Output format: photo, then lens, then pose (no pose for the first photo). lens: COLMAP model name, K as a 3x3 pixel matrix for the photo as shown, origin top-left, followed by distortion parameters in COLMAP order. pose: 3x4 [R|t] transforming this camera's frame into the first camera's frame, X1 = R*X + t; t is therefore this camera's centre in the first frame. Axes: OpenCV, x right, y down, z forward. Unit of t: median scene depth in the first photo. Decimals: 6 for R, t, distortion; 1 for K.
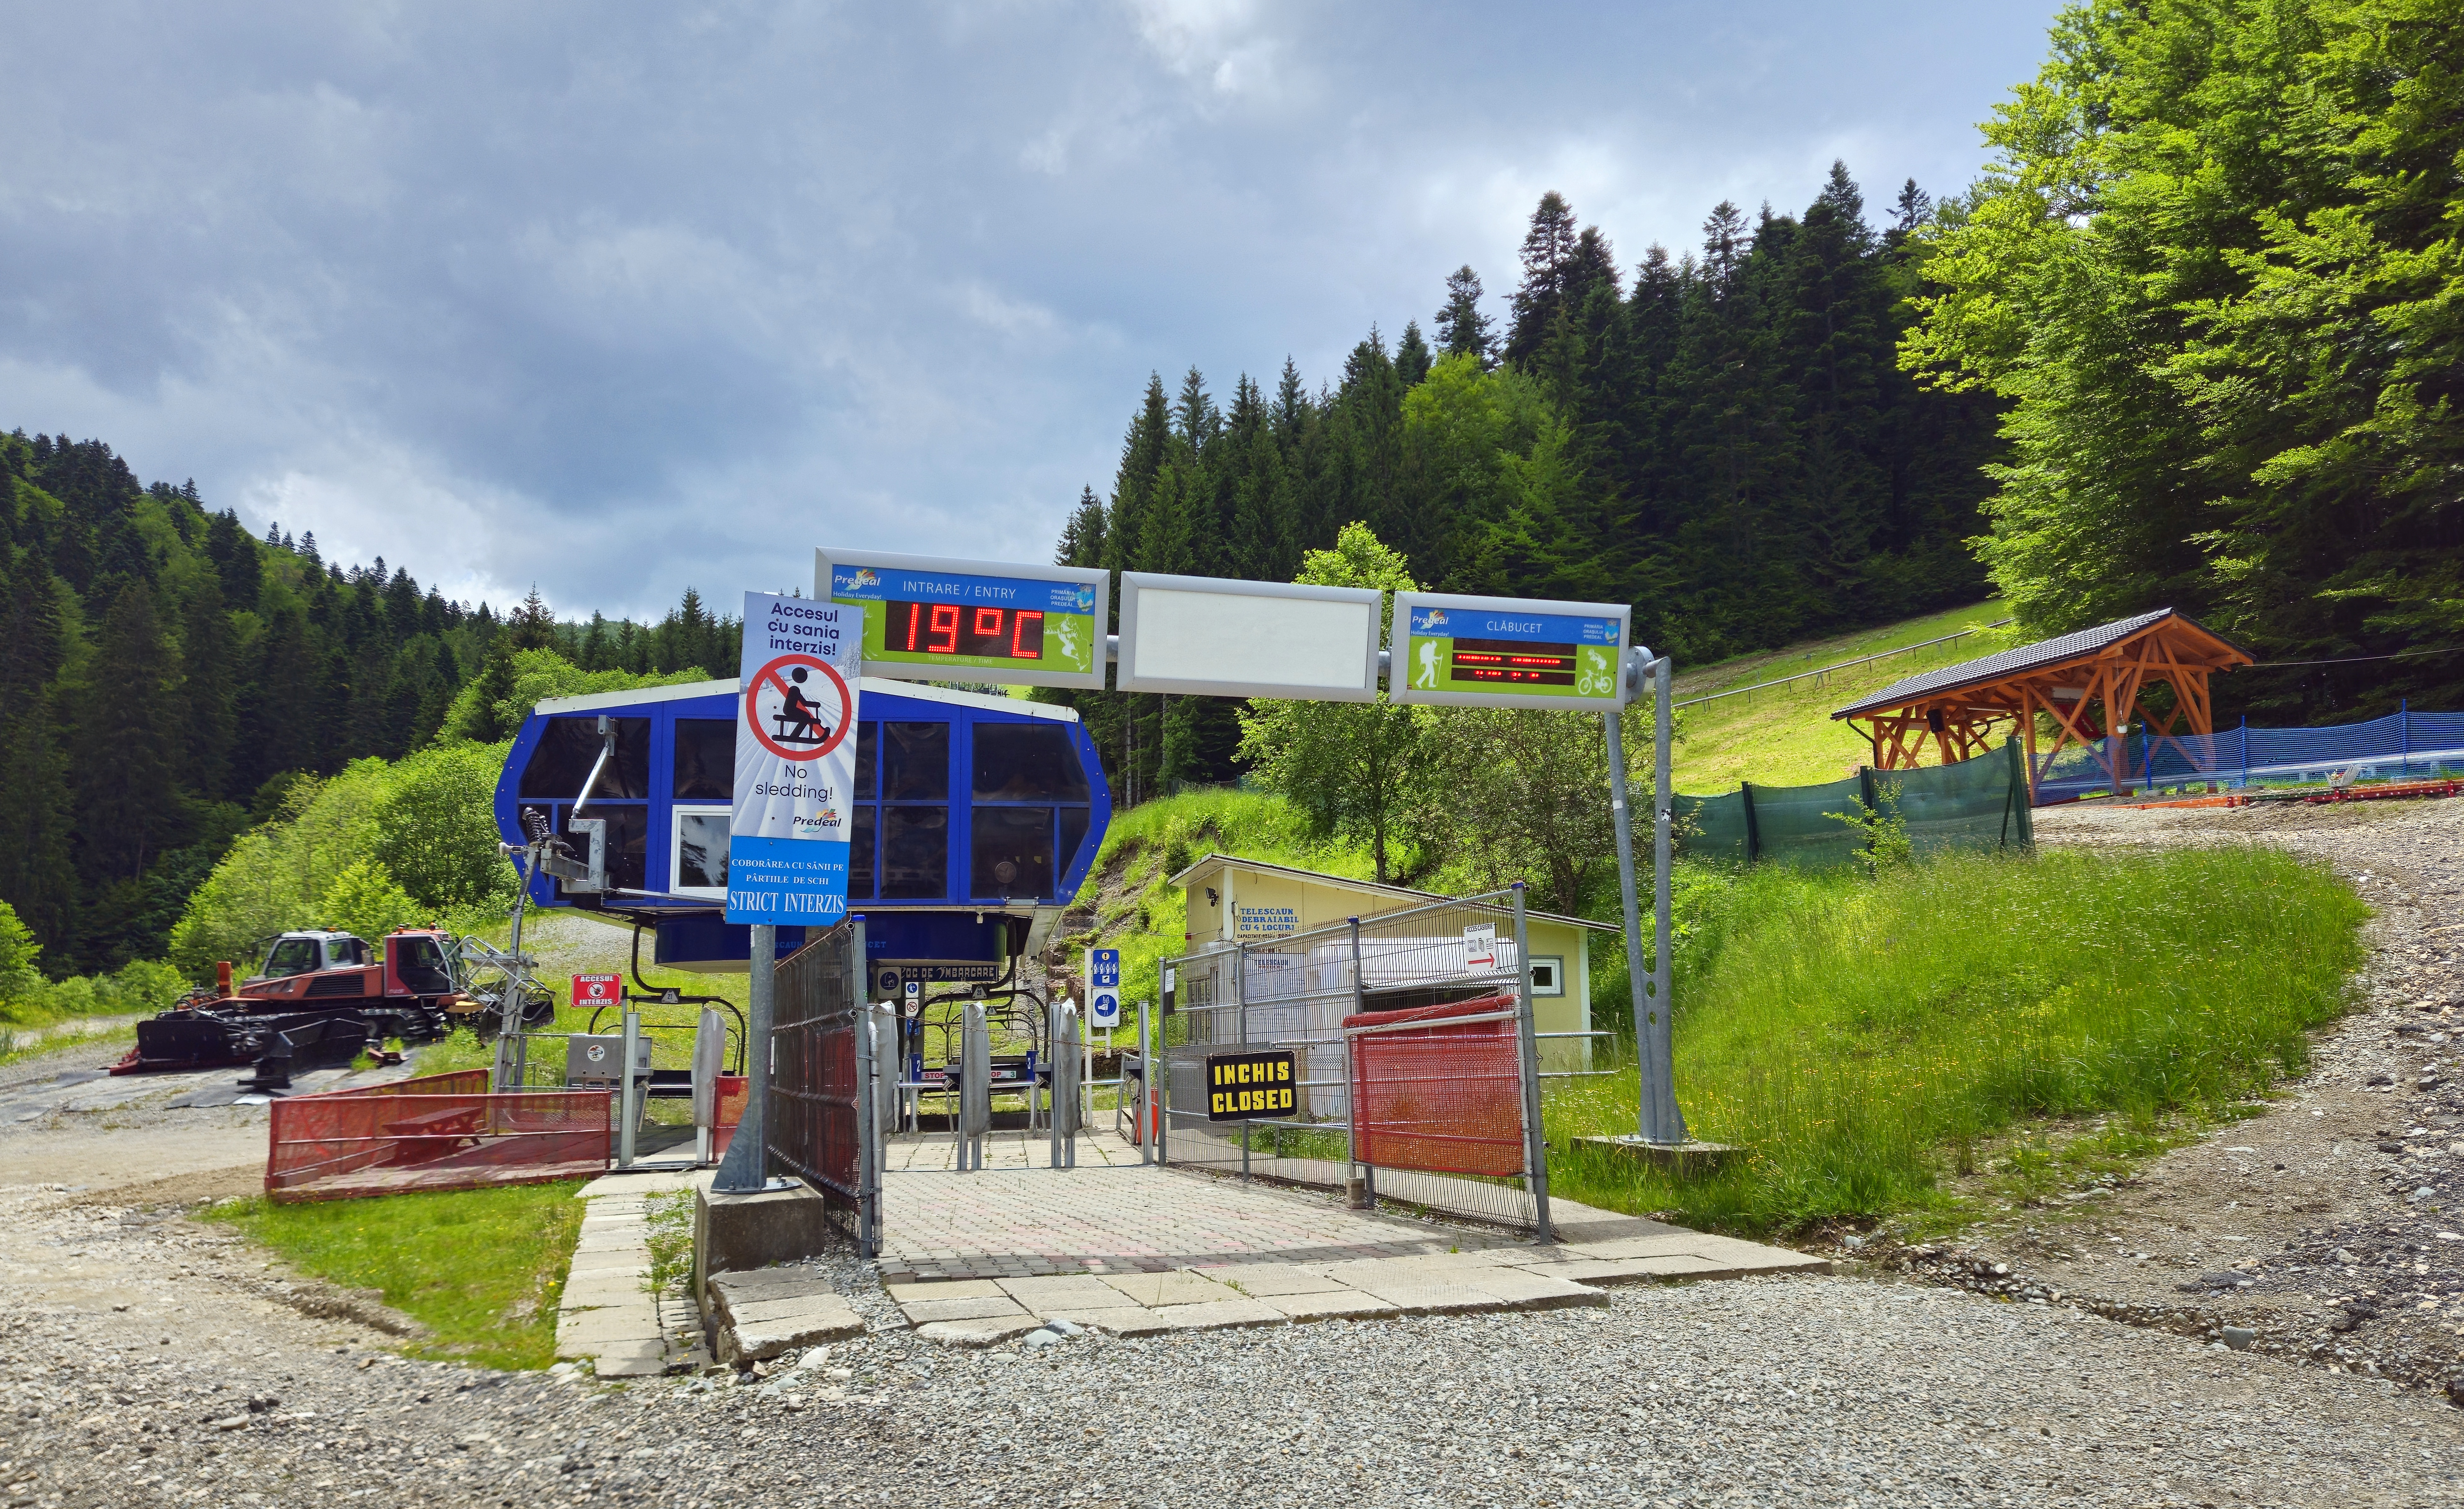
lens RADIAL K [[1692.9, 0, 1232.1], [0, 1692.9, 753.3], [0, 0, 1]] dist [0.003898, 0.000875]
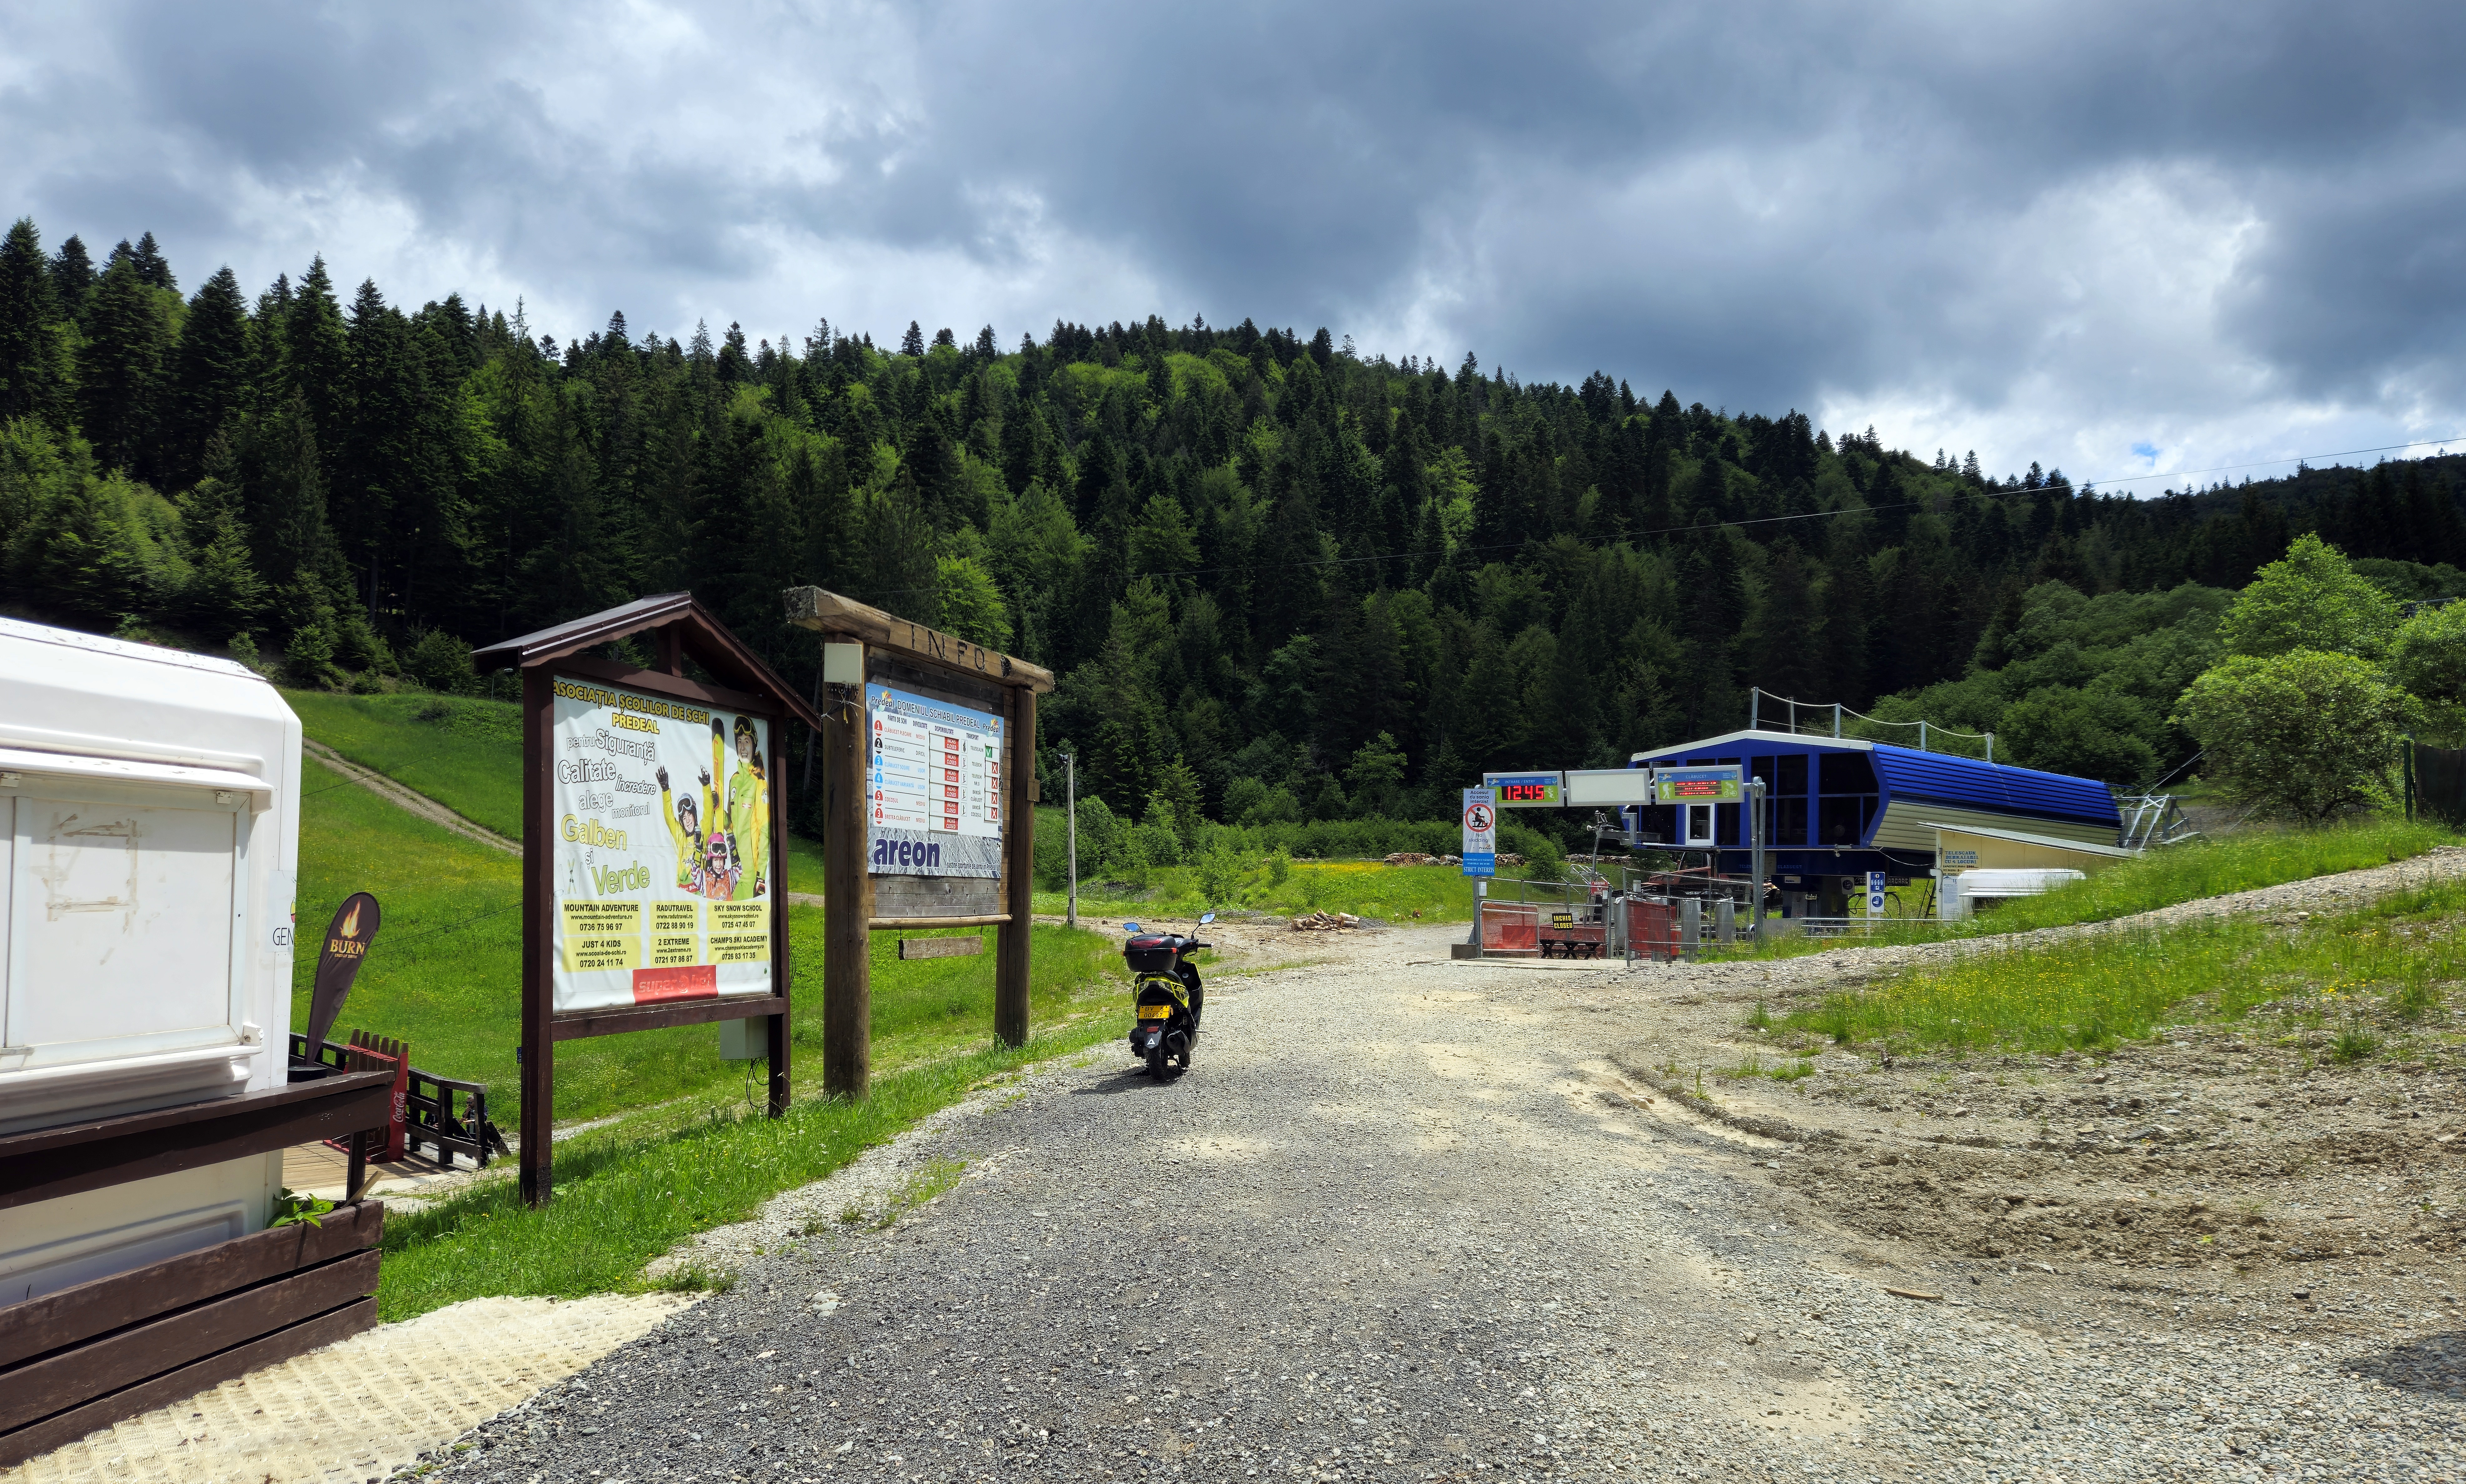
lens RADIAL K [[1617.1, 0, 1235.9], [0, 1617.1, 745.9], [0, 0, 1]] dist [0.002903, 0.000220]
pose [[0.584168, -0.043511, -0.810466, 0.589440], [0.094876, 0.995377, 0.014947, -0.073054], [0.806068, -0.085626, 0.585595, -0.383256]]
